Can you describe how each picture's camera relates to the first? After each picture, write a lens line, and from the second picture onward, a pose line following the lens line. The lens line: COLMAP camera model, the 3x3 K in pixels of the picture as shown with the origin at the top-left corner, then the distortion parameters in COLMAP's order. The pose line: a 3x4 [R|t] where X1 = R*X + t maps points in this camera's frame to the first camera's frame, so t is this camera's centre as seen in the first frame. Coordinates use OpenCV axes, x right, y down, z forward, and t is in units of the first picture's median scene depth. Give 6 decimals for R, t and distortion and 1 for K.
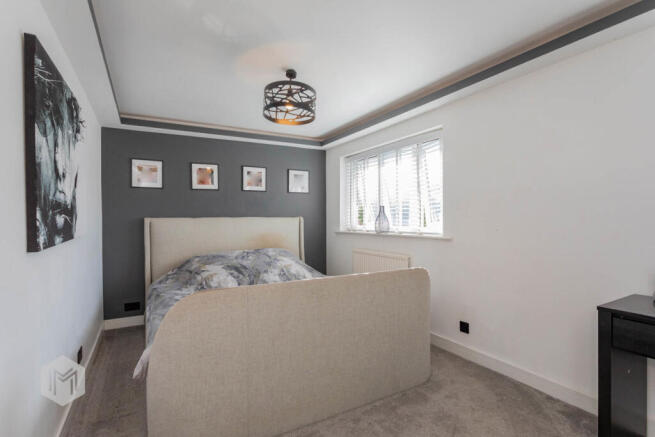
lens RADIAL K [[321.0, 0, 324.0], [0, 321.0, 220.7], [0, 0, 1]] dist [-0.013027, 0.000532]
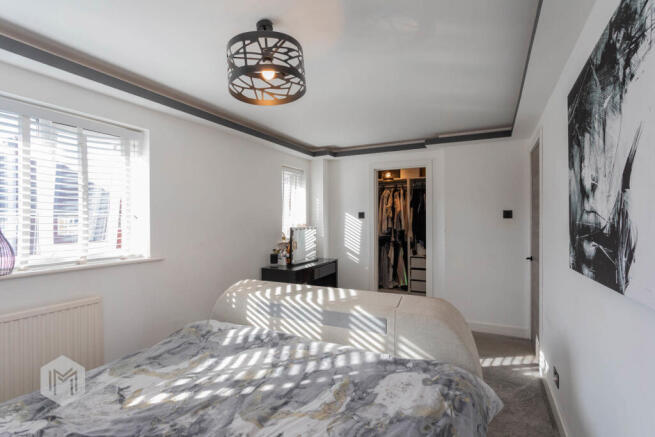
lens RADIAL K [[321.0, 0, 324.0], [0, 321.0, 220.7], [0, 0, 1]] dist [-0.013027, 0.000532]
pose [[-0.546018, 0.011188, 0.837699, -0.681850], [0.014513, 0.999887, -0.003895, -0.046119], [-0.837648, 0.010030, -0.546119, 1.193038]]
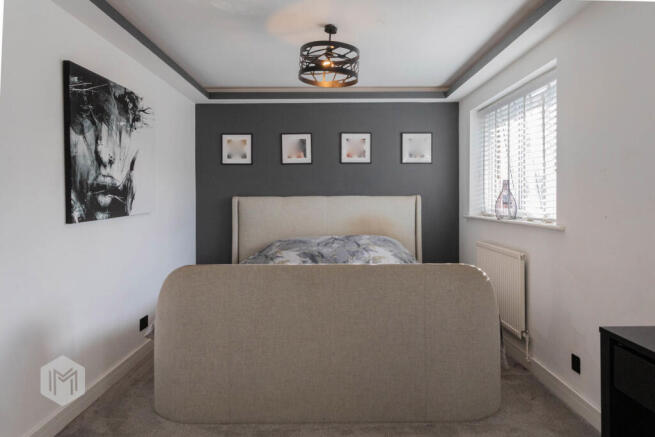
lens RADIAL K [[473.6, 0, 328.1], [0, 473.6, 199.2], [0, 0, 1]] dist [0.002128, -0.001035]
pose [[0.877673, 0.003742, -0.479245, 0.472450], [-0.004271, 0.999991, -0.000015, -0.003854], [0.479241, 0.002060, 0.877681, -0.107028]]
